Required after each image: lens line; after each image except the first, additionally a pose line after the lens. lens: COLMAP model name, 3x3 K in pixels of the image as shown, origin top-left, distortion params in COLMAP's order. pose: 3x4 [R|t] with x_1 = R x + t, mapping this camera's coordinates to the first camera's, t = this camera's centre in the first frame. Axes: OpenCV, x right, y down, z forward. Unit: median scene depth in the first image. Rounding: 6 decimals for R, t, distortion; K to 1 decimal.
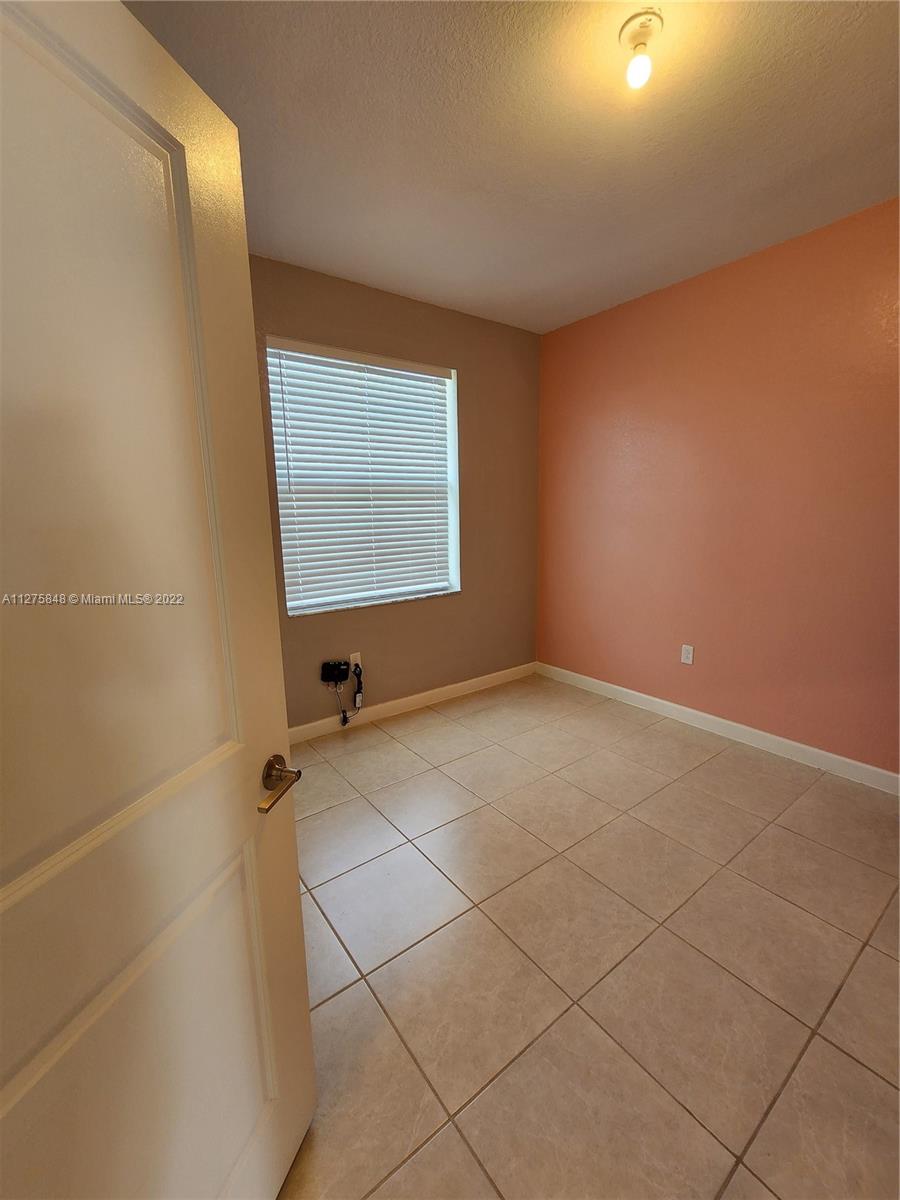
lens RADIAL K [[494.8, 0, 450.0], [0, 494.8, 600.0], [0, 0, 1]] dist [0.000292, 0.000057]
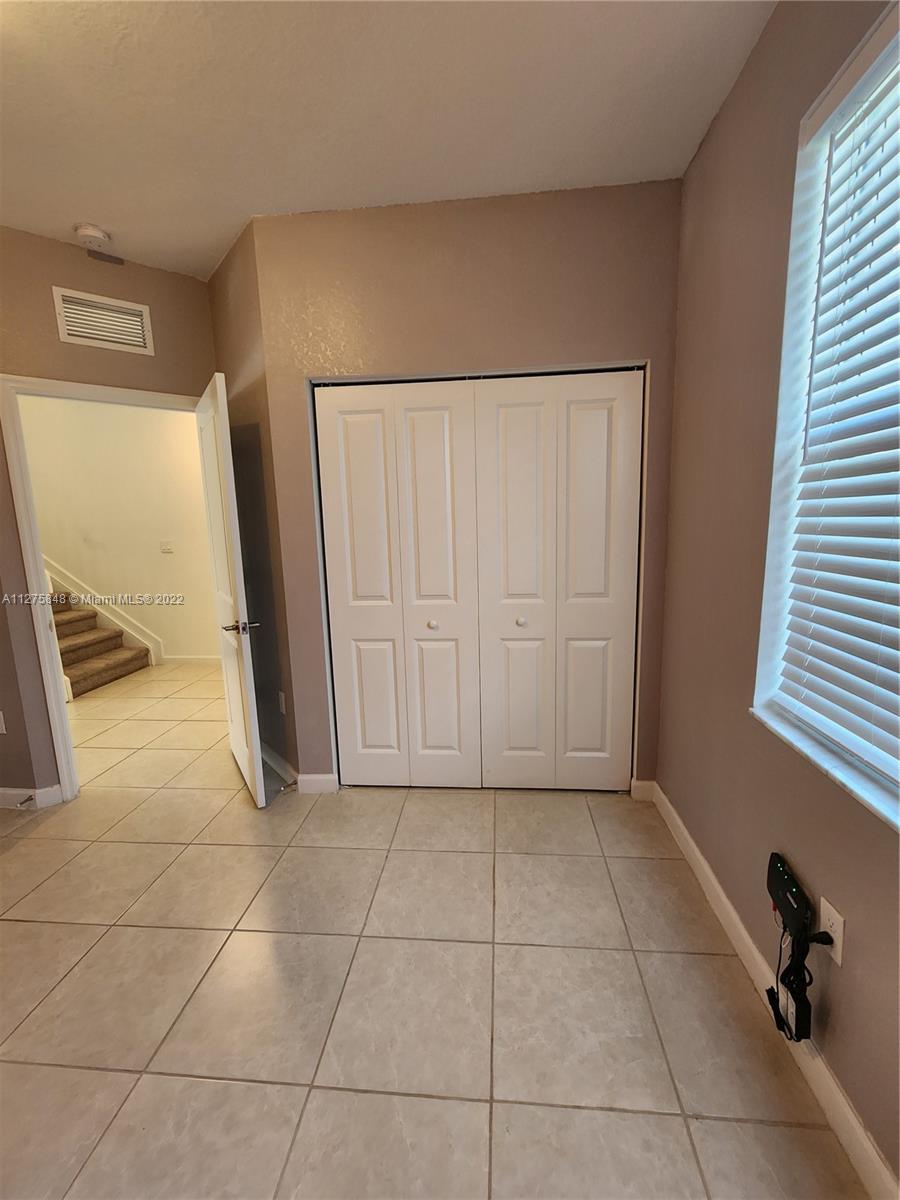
lens RADIAL K [[494.8, 0, 450.0], [0, 494.8, 600.0], [0, 0, 1]] dist [0.000292, 0.000057]
pose [[-0.661645, 0.155386, -0.733541, 0.335749], [-0.097794, 0.952053, 0.289882, -0.280222], [0.743413, 0.263535, -0.614725, 1.524403]]
